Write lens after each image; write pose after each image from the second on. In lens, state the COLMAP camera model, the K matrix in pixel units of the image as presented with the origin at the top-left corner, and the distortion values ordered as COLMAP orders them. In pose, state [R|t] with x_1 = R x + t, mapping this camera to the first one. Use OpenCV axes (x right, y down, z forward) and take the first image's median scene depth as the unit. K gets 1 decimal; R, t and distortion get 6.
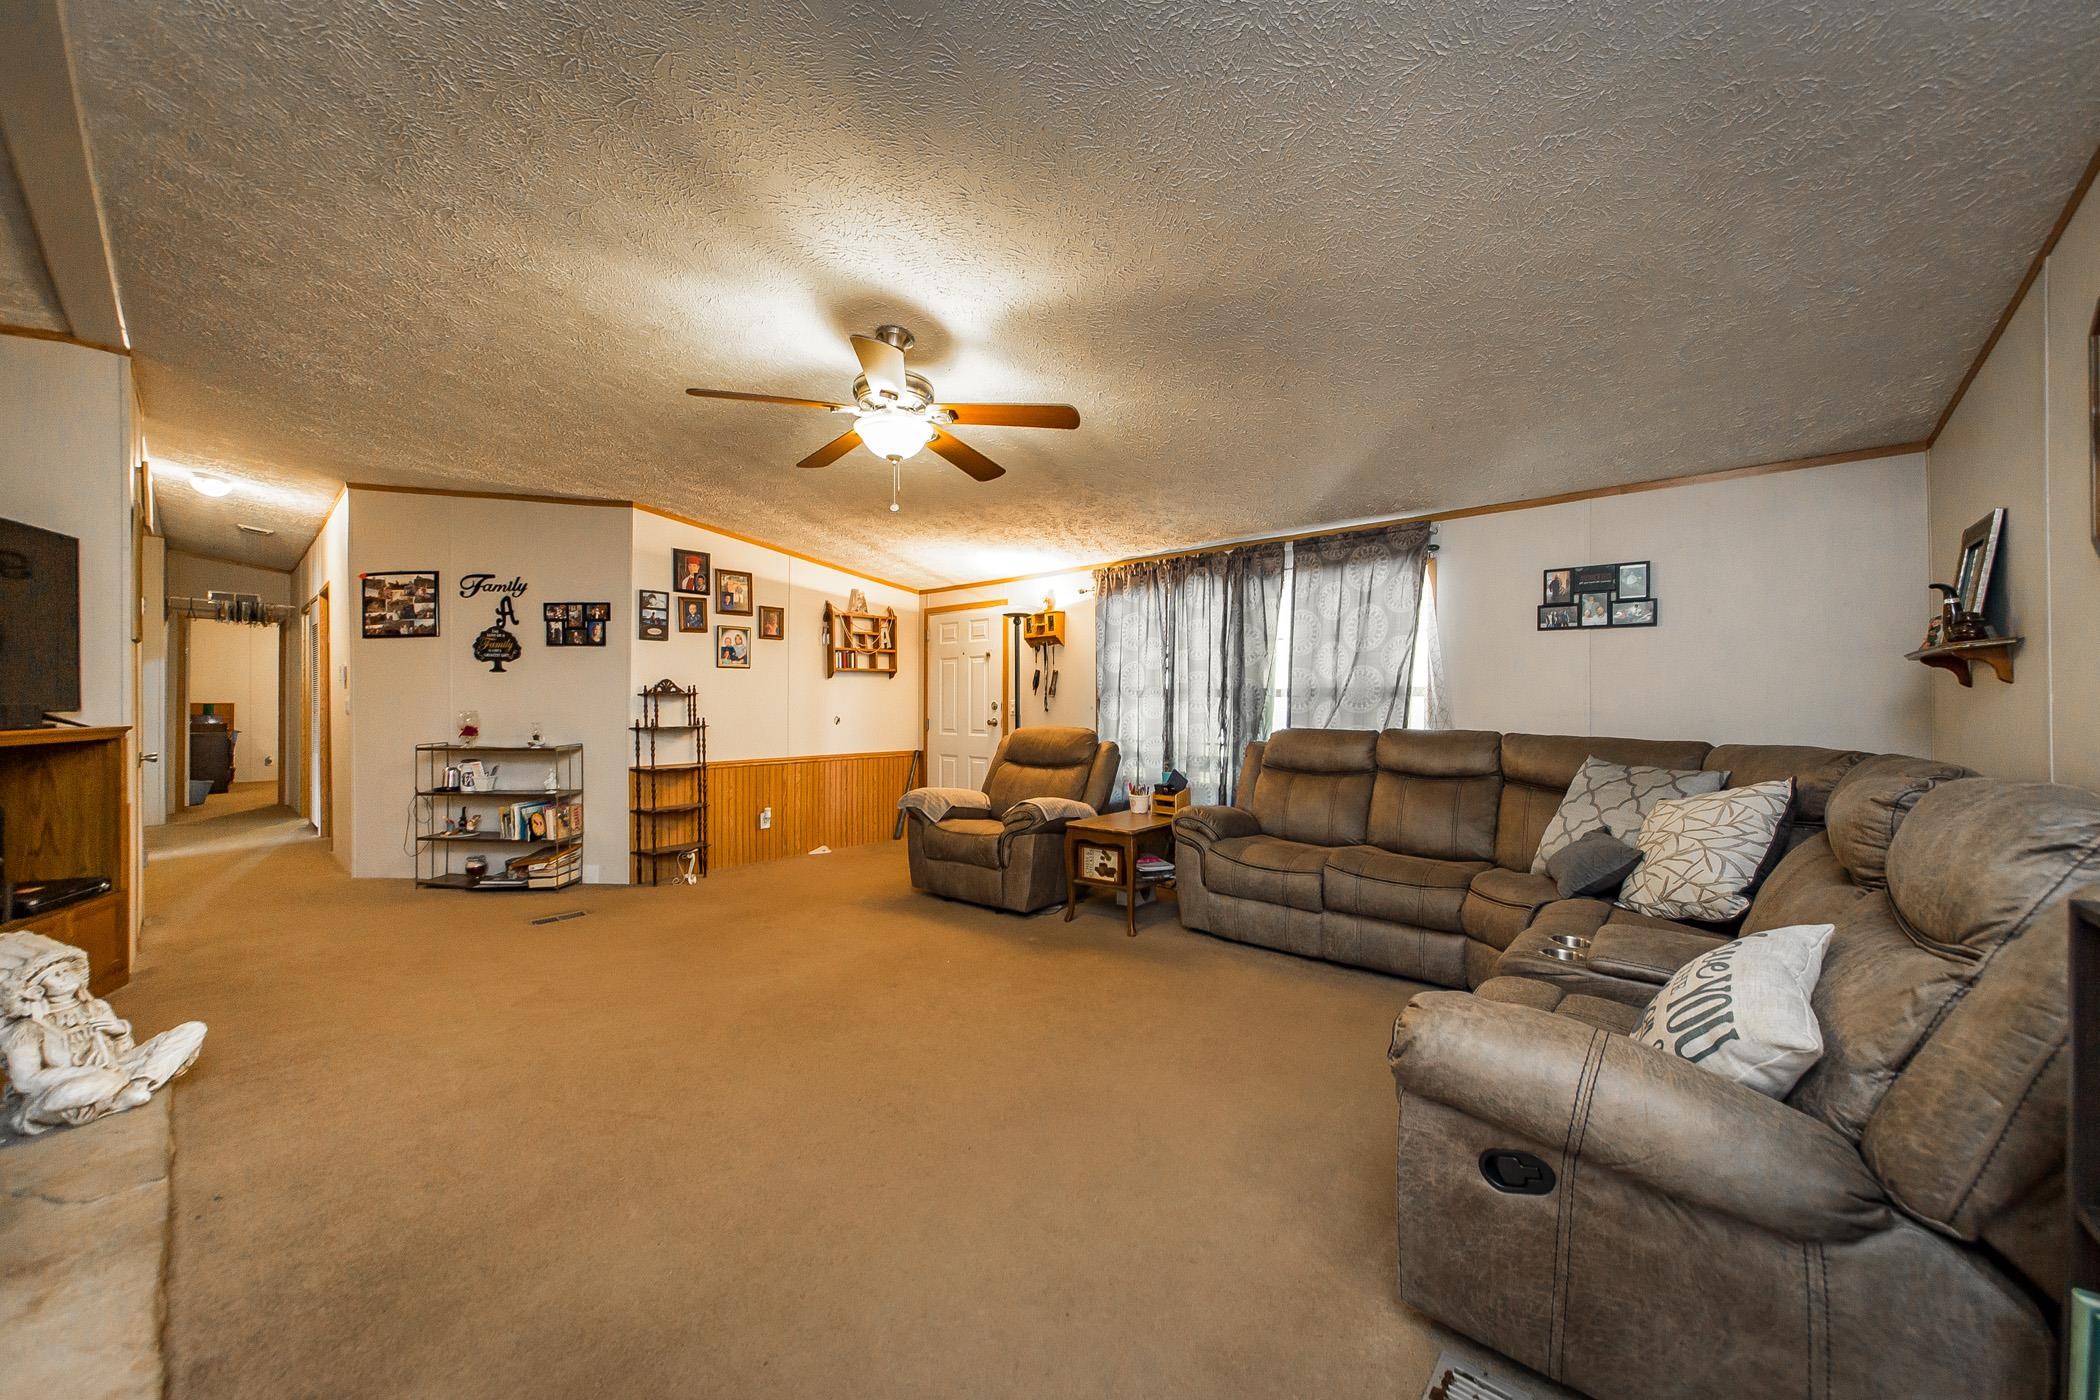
lens RADIAL K [[755.5, 0, 1046.1], [0, 755.5, 701.2], [0, 0, 1]] dist [0.000946, -0.000262]
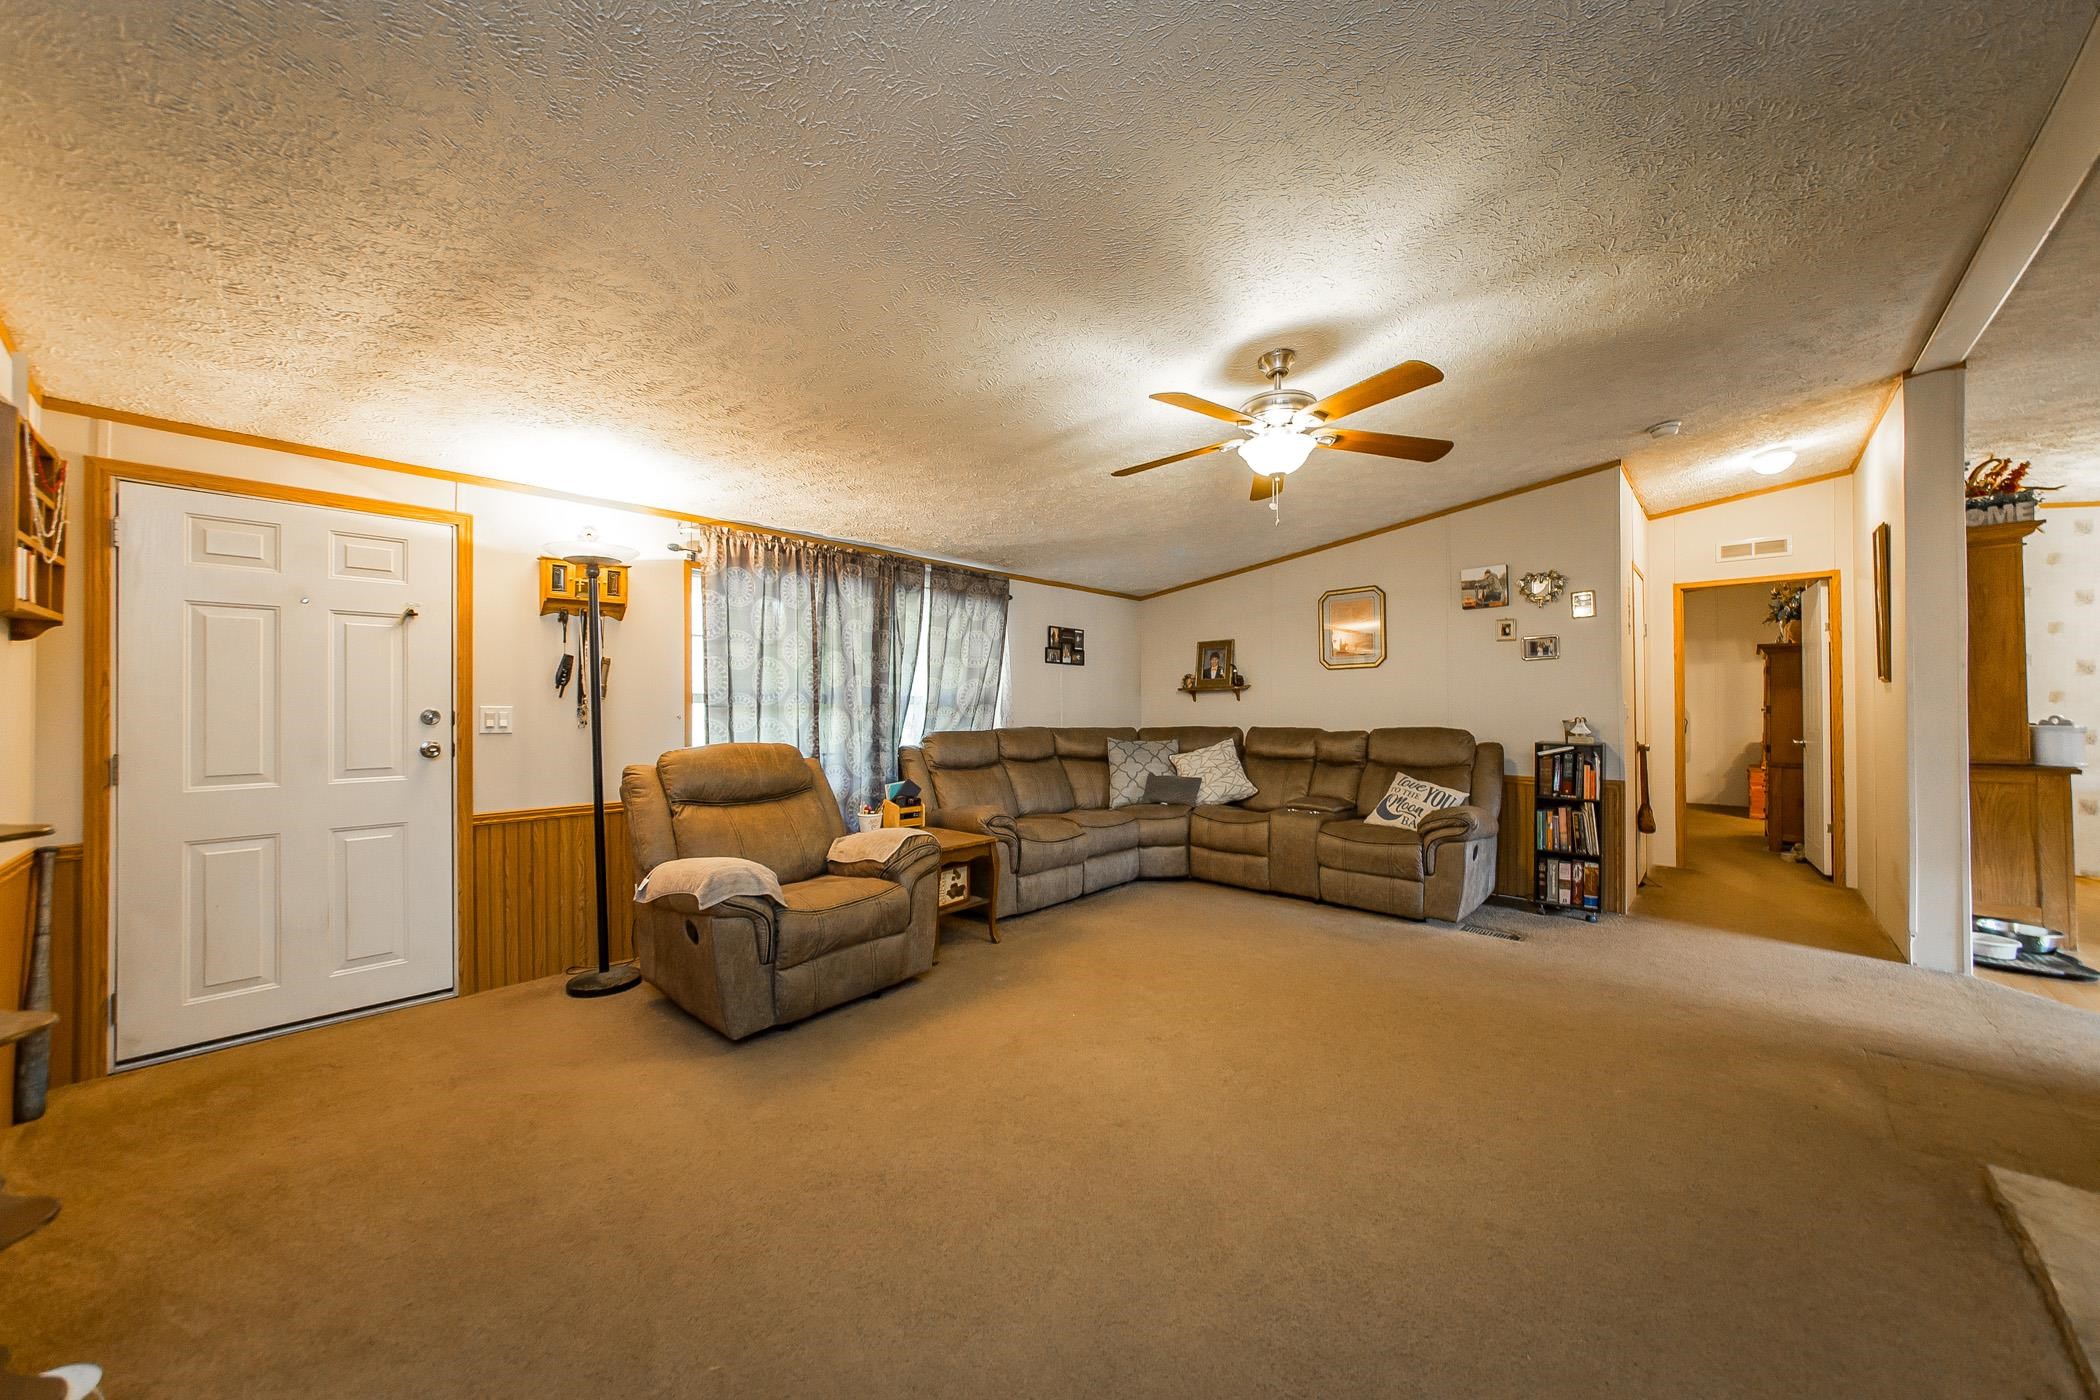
lens RADIAL K [[755.5, 0, 1039.3], [0, 755.5, 706.2], [0, 0, 1]] dist [0.000946, -0.000262]
pose [[0.032653, 0.001616, 0.999465, -0.785215], [-0.000491, 0.999999, -0.001601, -0.000803], [-0.999467, -0.000439, 0.032654, 0.808786]]
